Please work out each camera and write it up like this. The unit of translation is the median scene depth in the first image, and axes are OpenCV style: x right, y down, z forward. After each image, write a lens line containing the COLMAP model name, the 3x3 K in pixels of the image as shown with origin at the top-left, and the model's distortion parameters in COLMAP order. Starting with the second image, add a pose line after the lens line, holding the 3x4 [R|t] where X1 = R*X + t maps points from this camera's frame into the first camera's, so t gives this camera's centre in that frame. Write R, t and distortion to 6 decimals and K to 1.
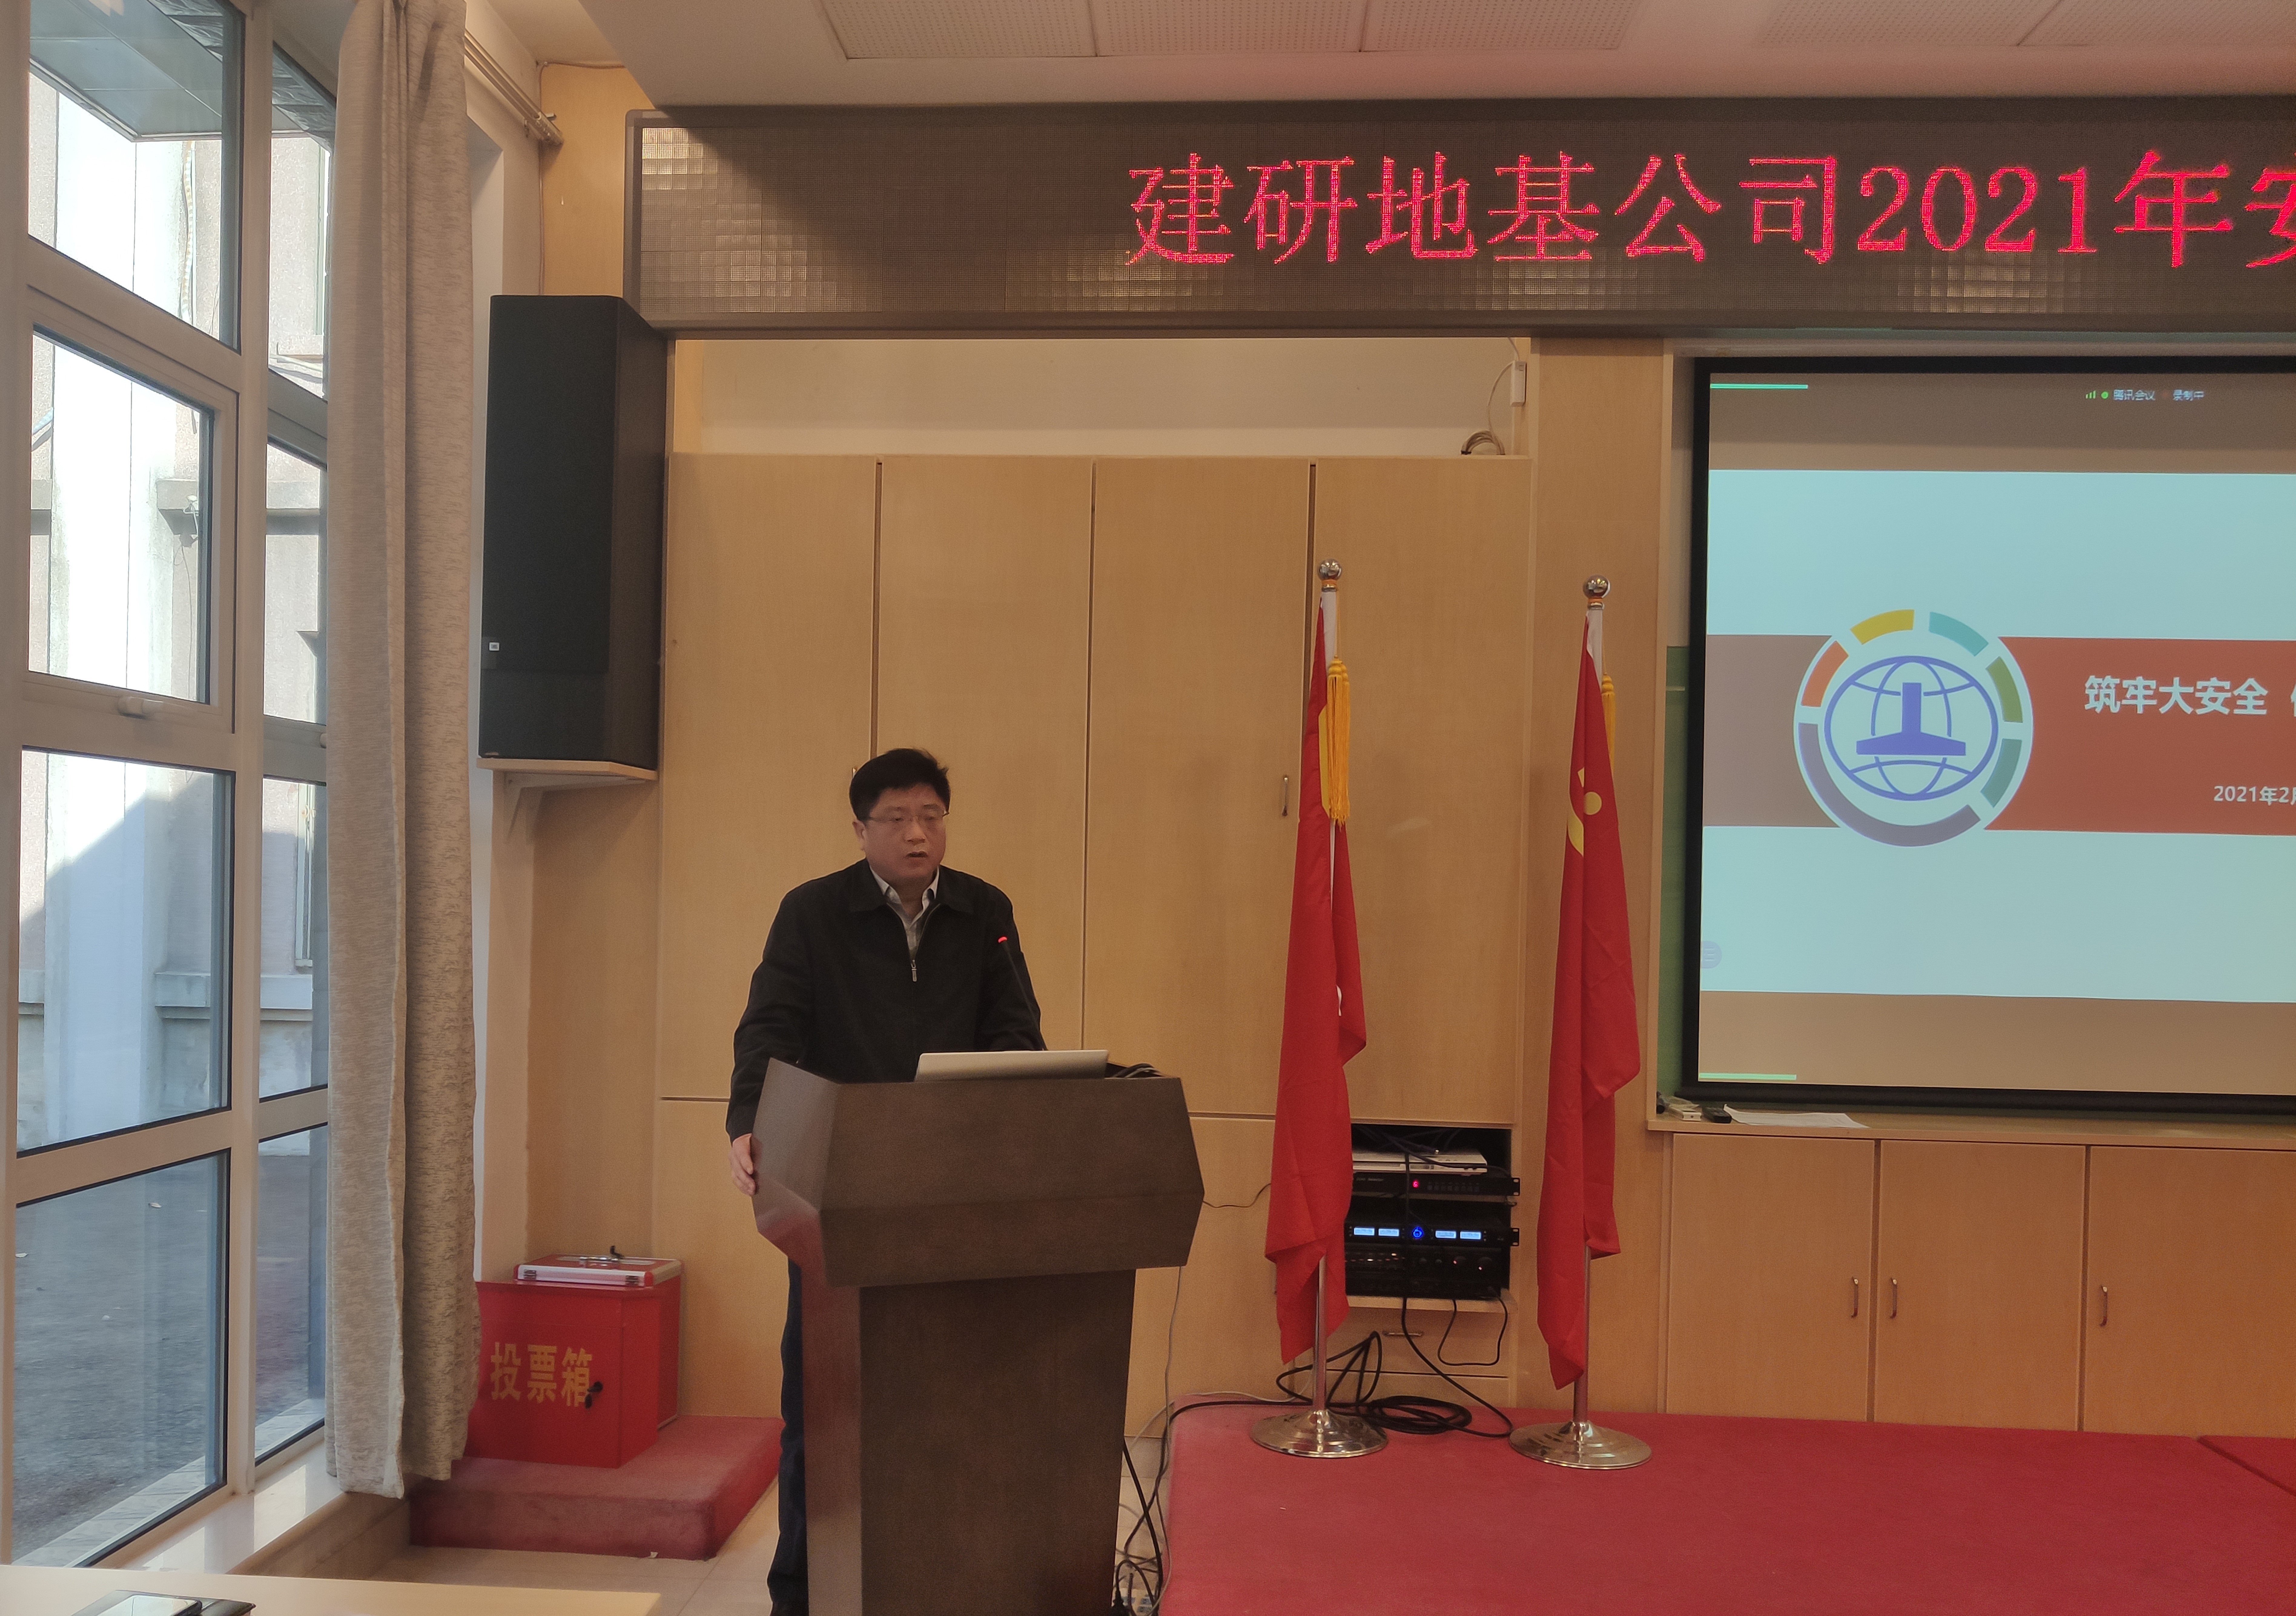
lens RADIAL K [[1838.0, 0, 1092.1], [0, 1838.0, 898.7], [0, 0, 1]] dist [-0.000401, -0.031667]
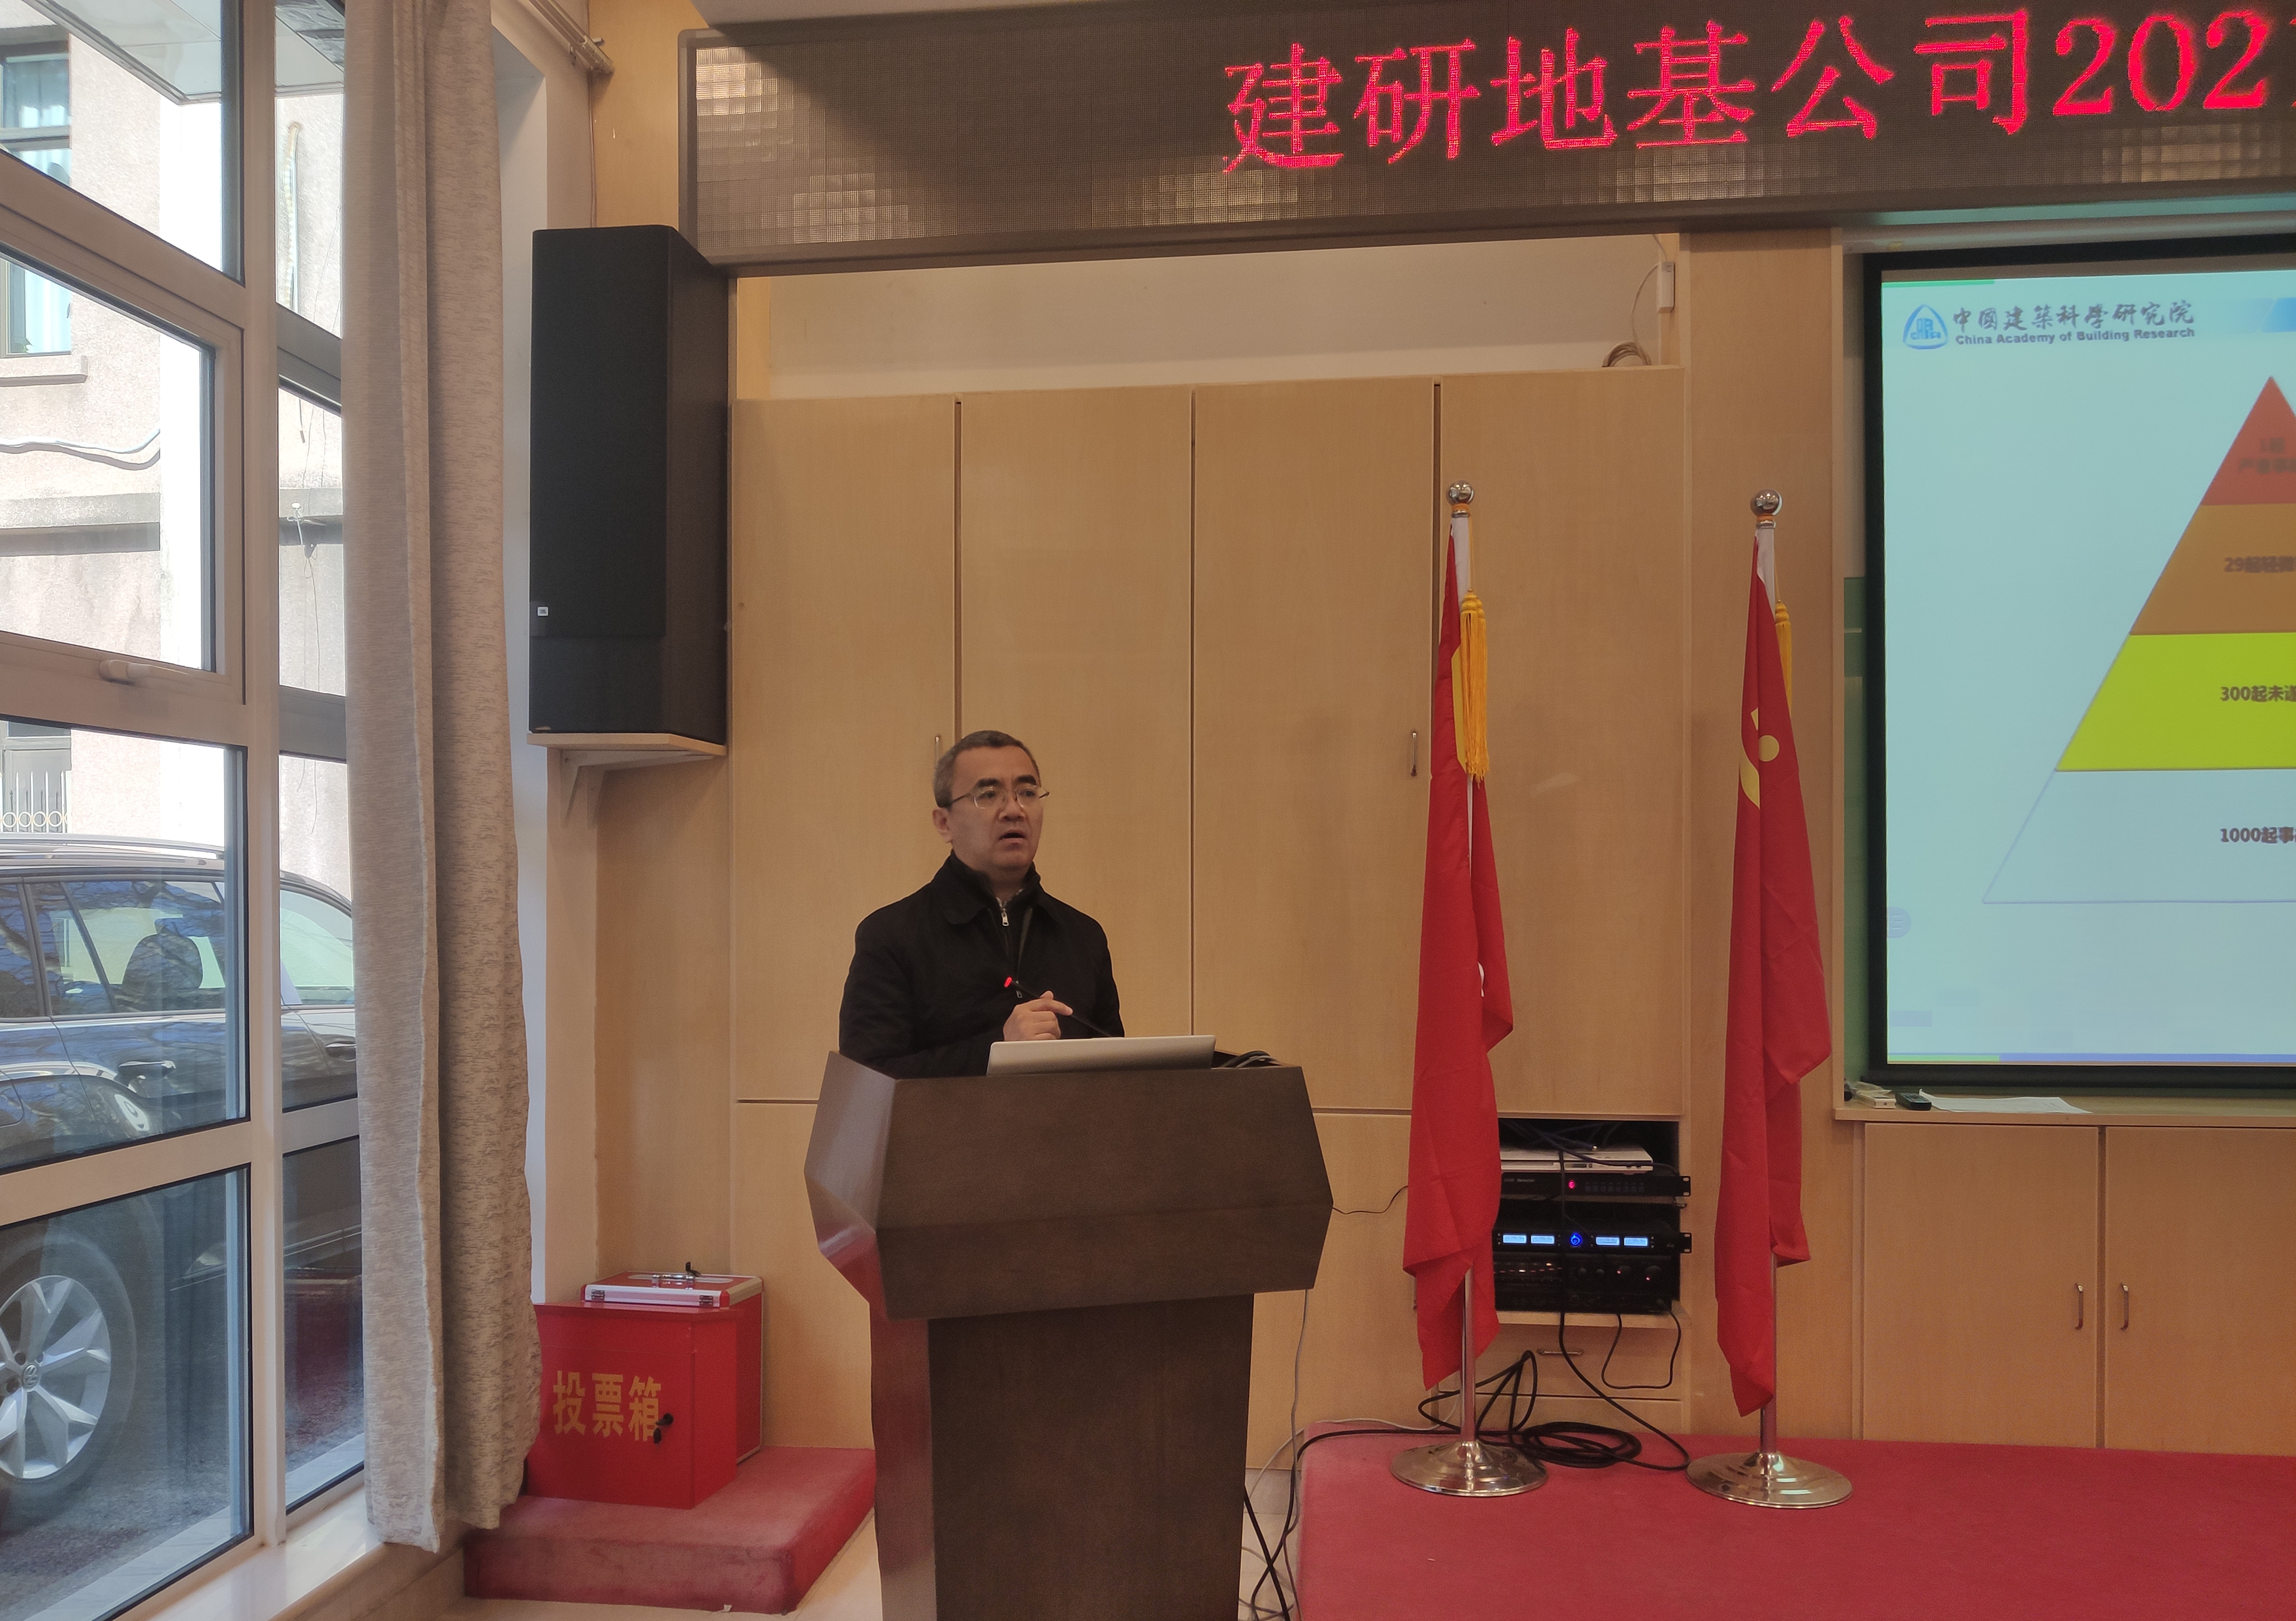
lens RADIAL K [[1815.8, 0, 1110.3], [0, 1815.8, 886.6], [0, 0, 1]] dist [-0.010183, -0.004260]
pose [[0.998136, -0.021770, -0.057014, 0.006114], [0.021361, 0.999742, -0.007760, 0.013032], [0.057168, 0.006528, 0.998343, 0.110017]]
